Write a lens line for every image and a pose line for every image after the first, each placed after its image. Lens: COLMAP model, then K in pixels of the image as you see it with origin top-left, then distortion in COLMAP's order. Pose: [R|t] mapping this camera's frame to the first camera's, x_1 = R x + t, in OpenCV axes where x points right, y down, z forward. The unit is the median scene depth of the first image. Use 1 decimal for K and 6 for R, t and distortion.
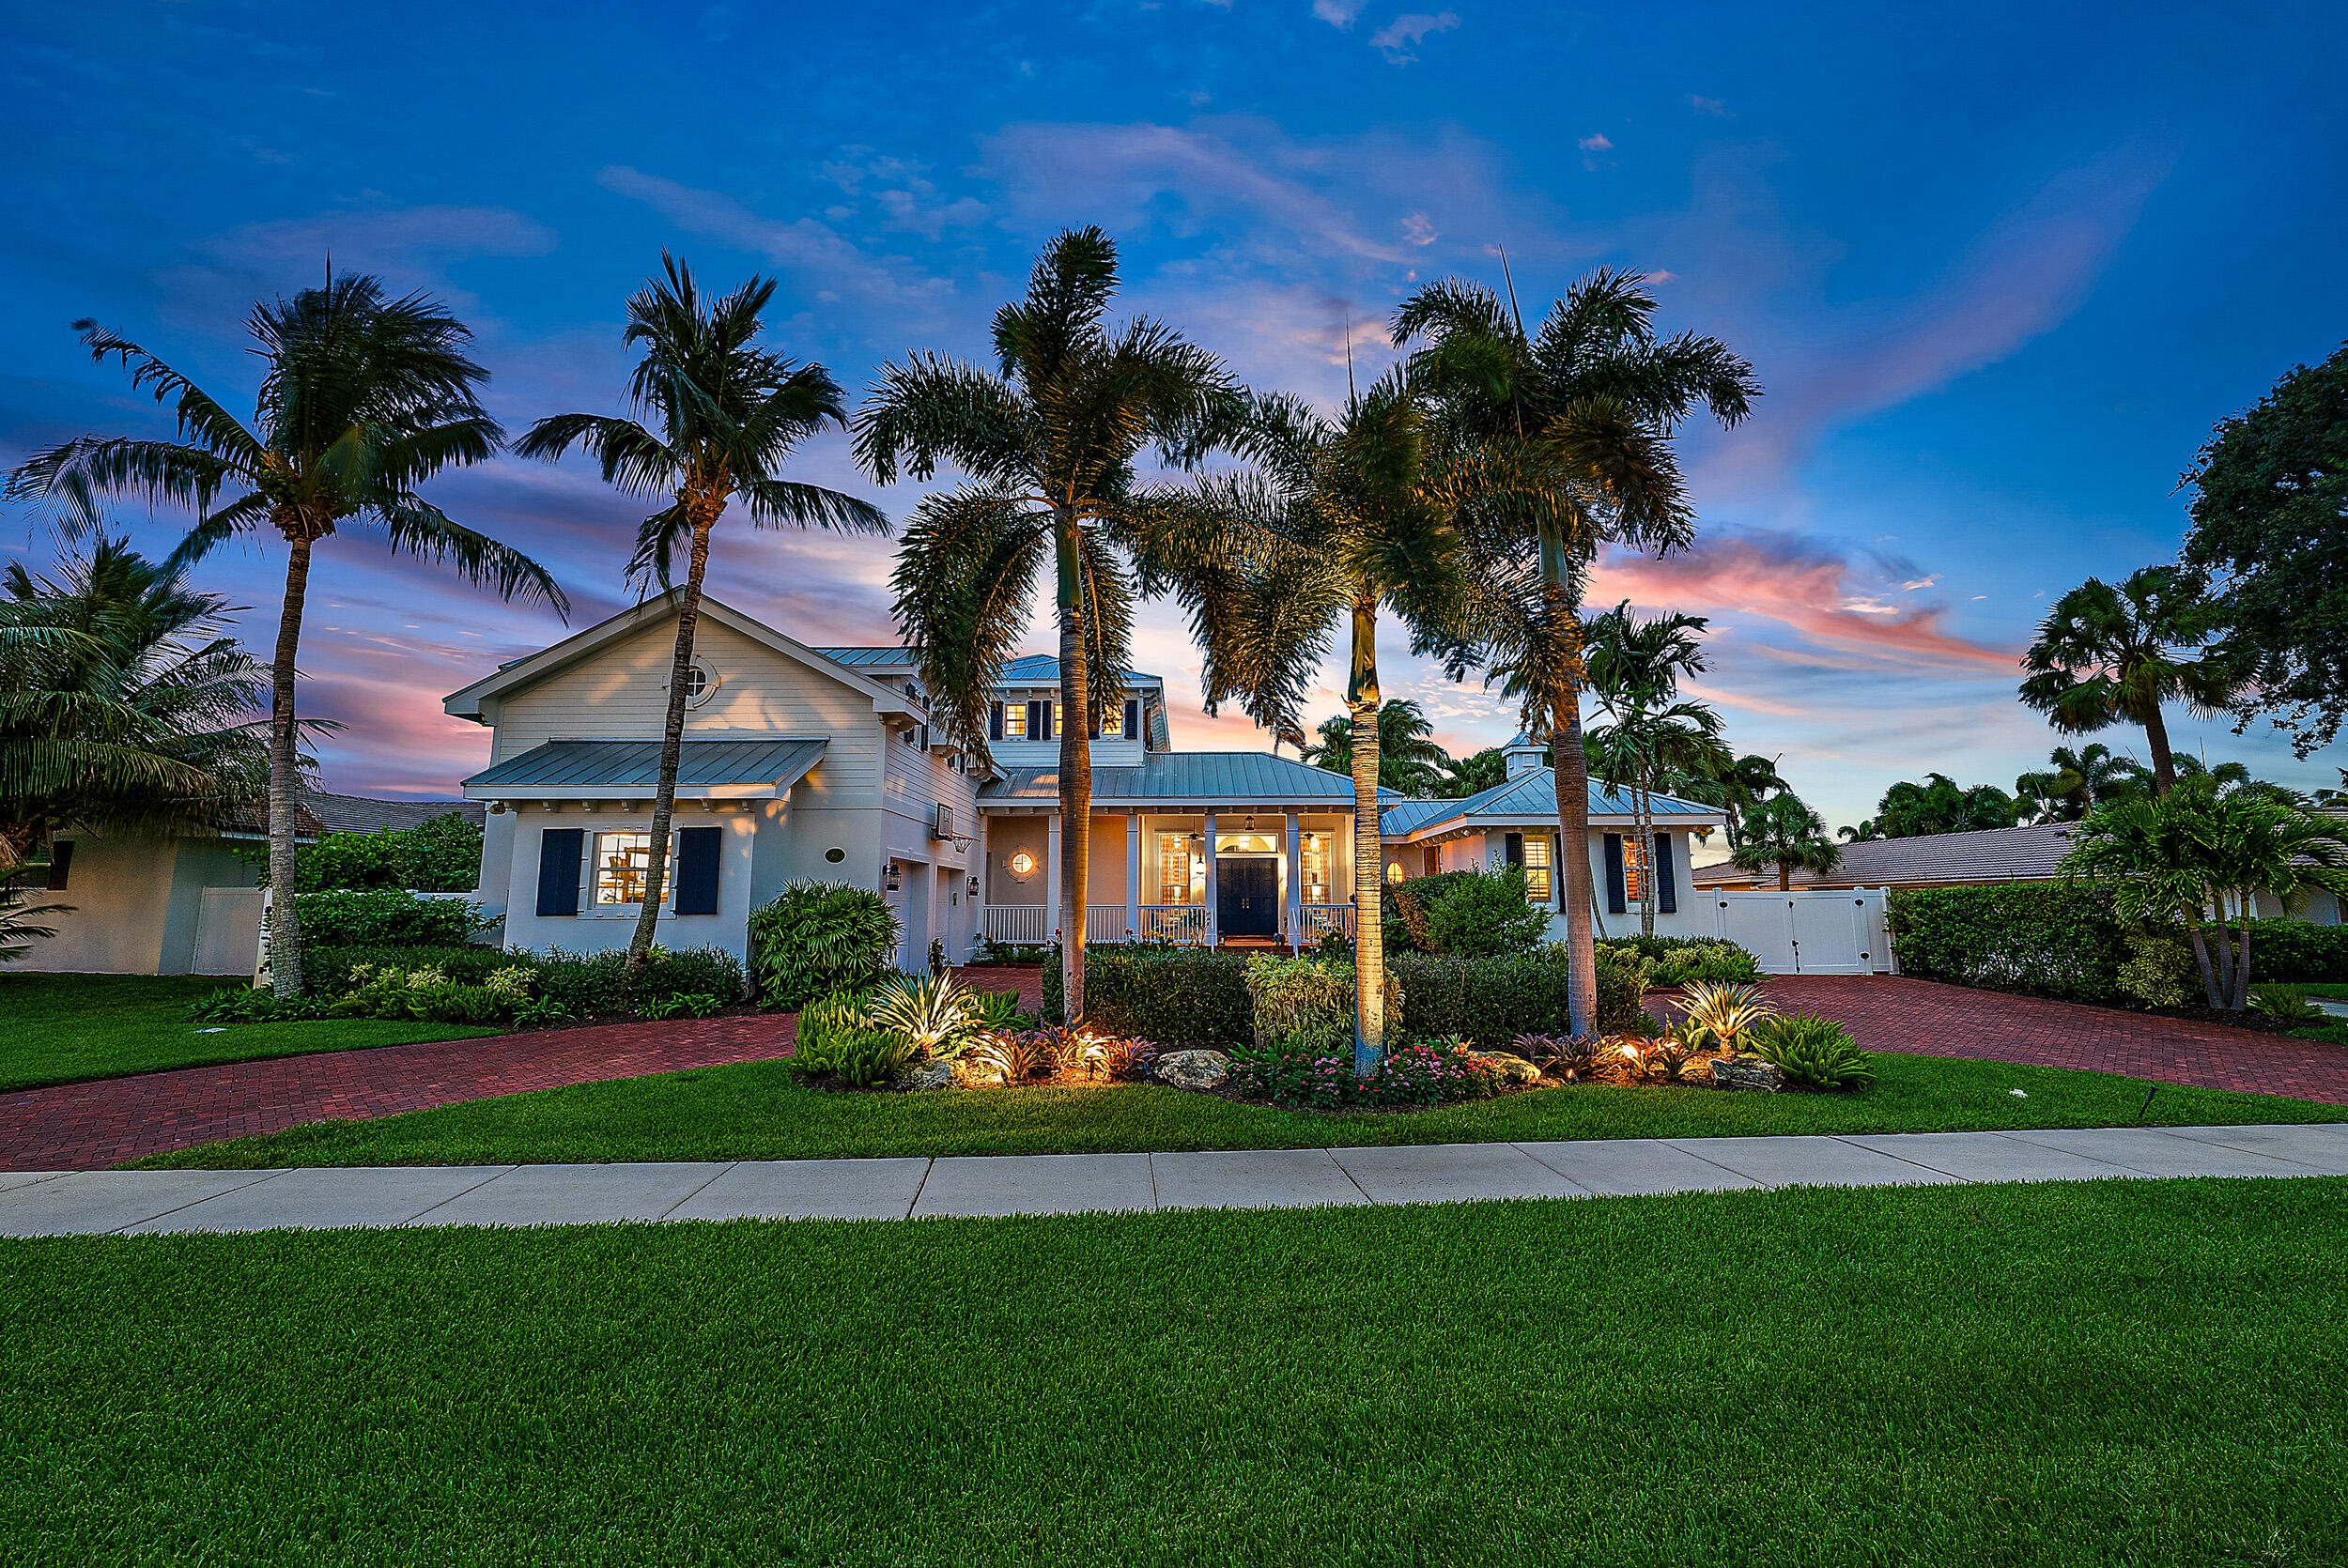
lens RADIAL K [[941.3, 0, 1174.8], [0, 941.3, 778.2], [0, 0, 1]] dist [-0.000433, 0.000417]
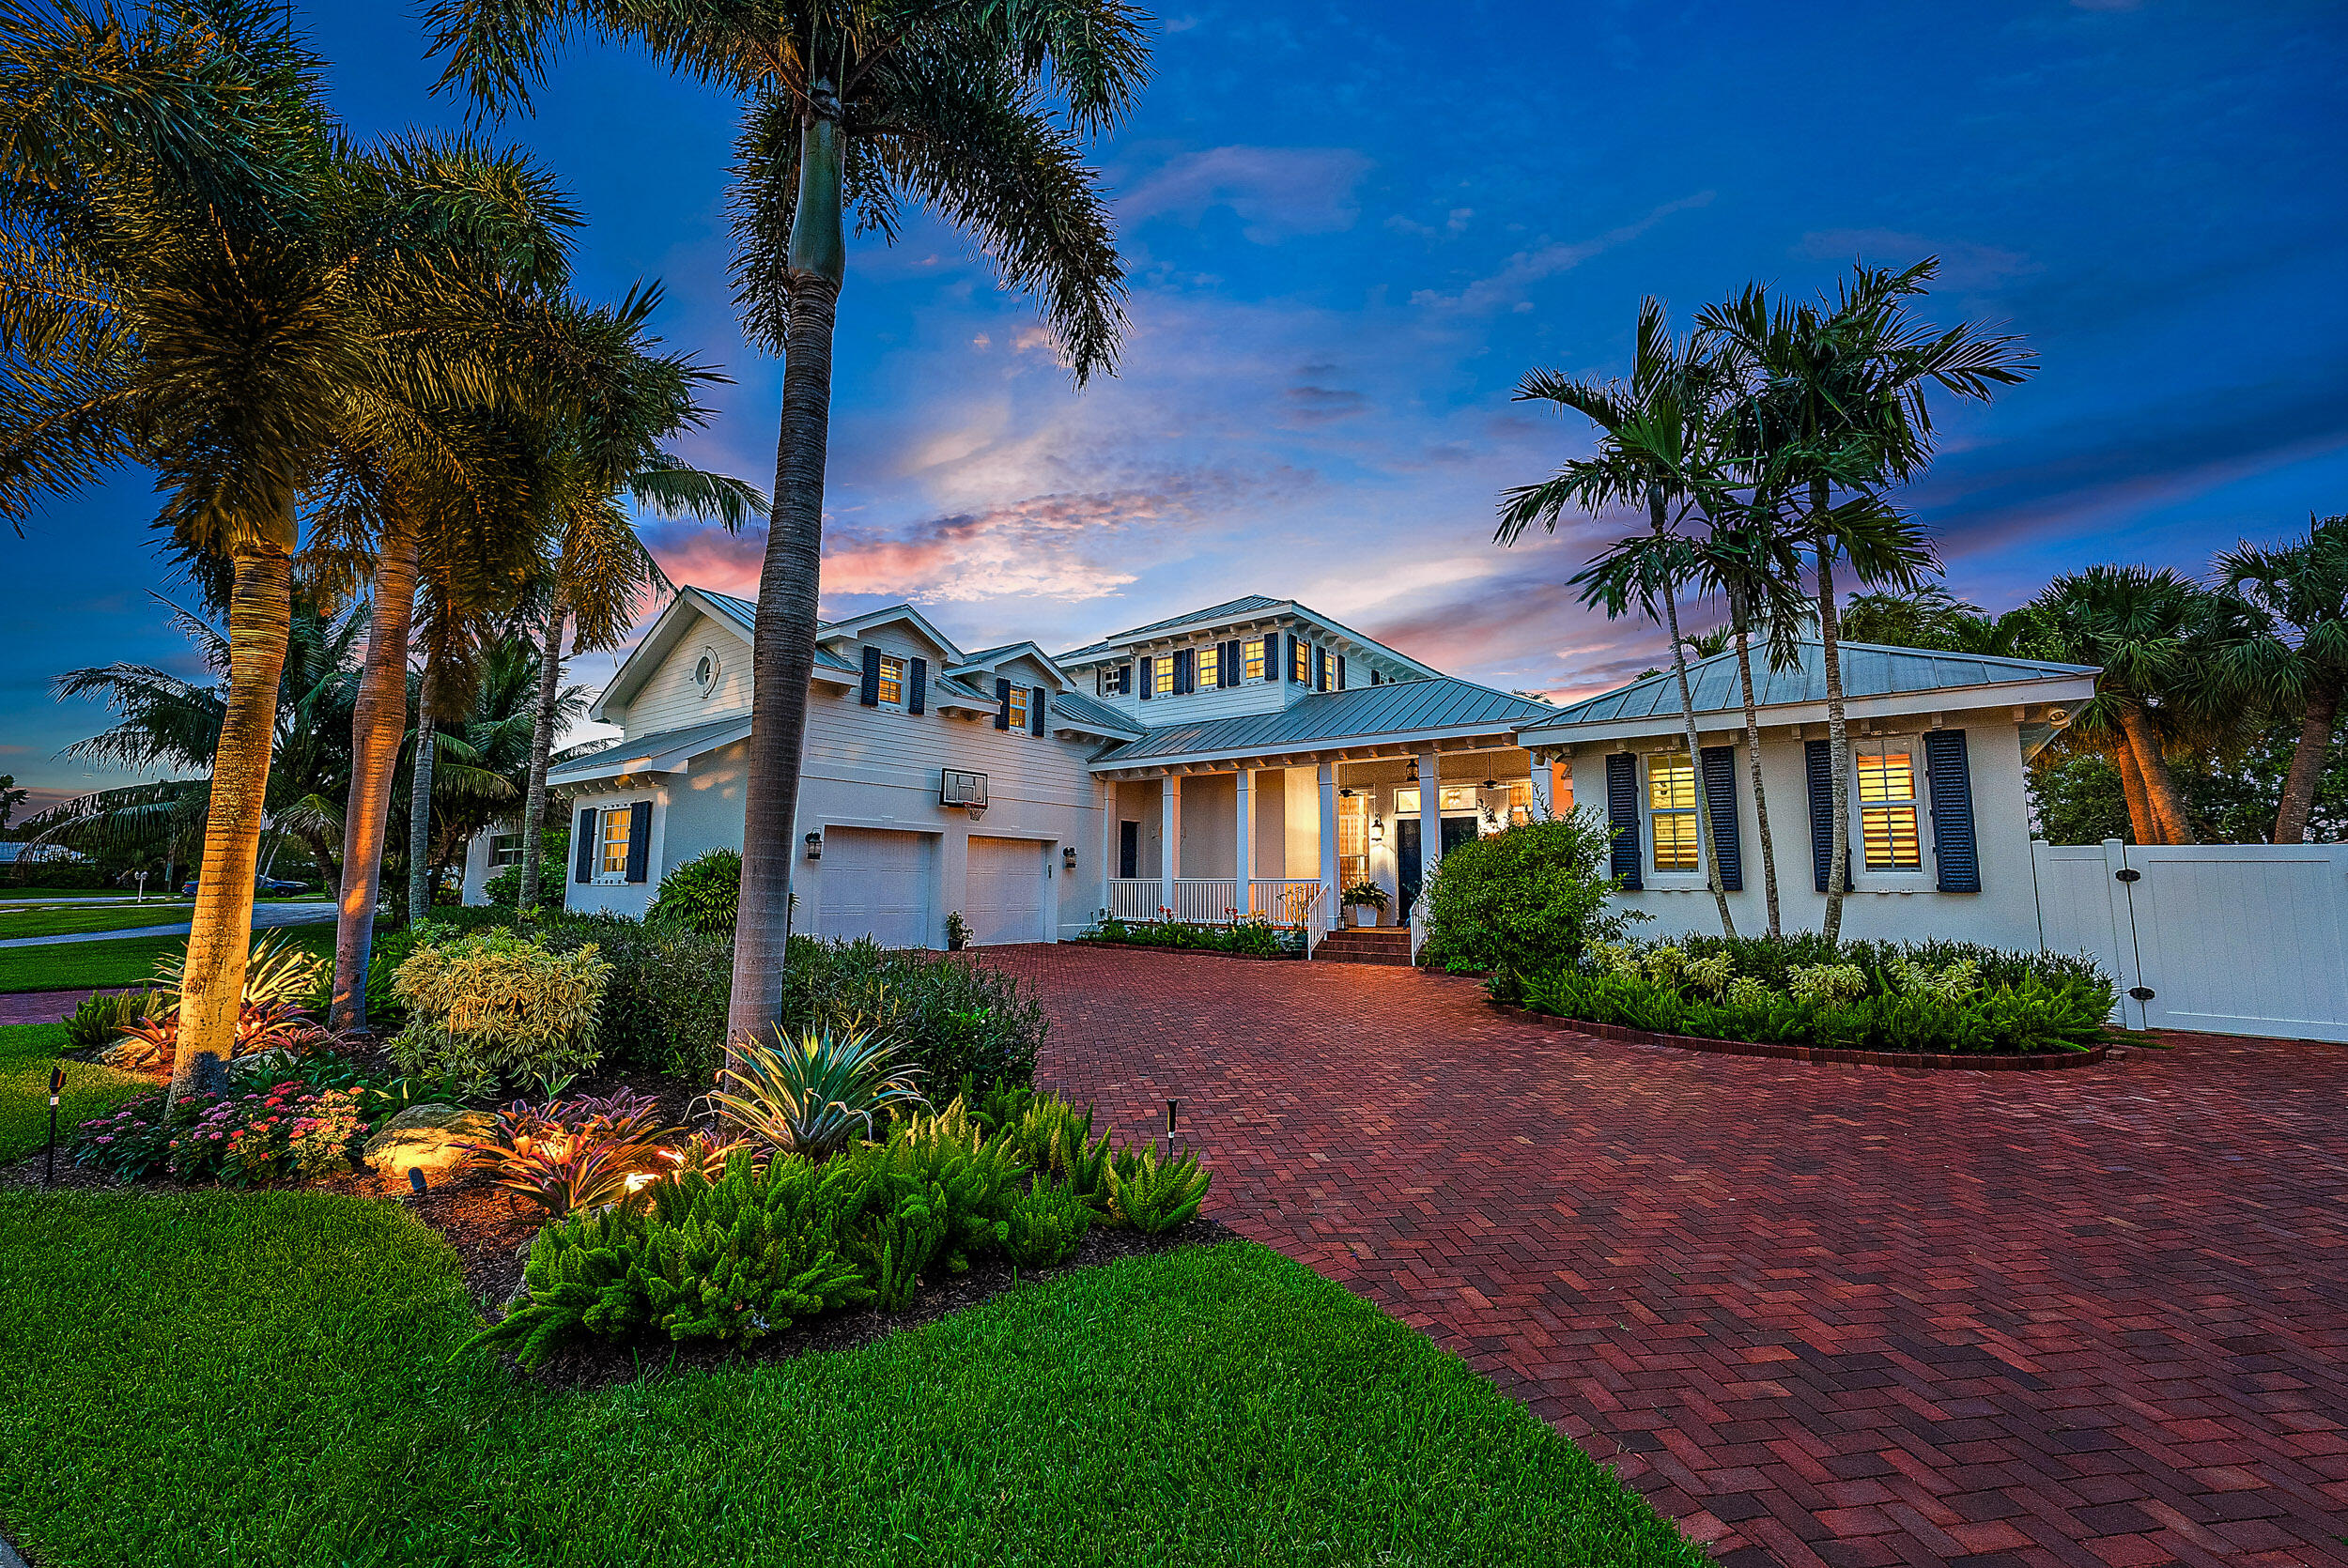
lens RADIAL K [[941.3, 0, 1175.2], [0, 941.3, 776.5], [0, 0, 1]] dist [-0.000433, 0.000417]
pose [[0.784716, -0.067292, -0.616192, 0.429054], [0.081948, 0.996627, -0.004477, 0.044389], [0.614415, -0.046983, 0.787583, 0.316322]]
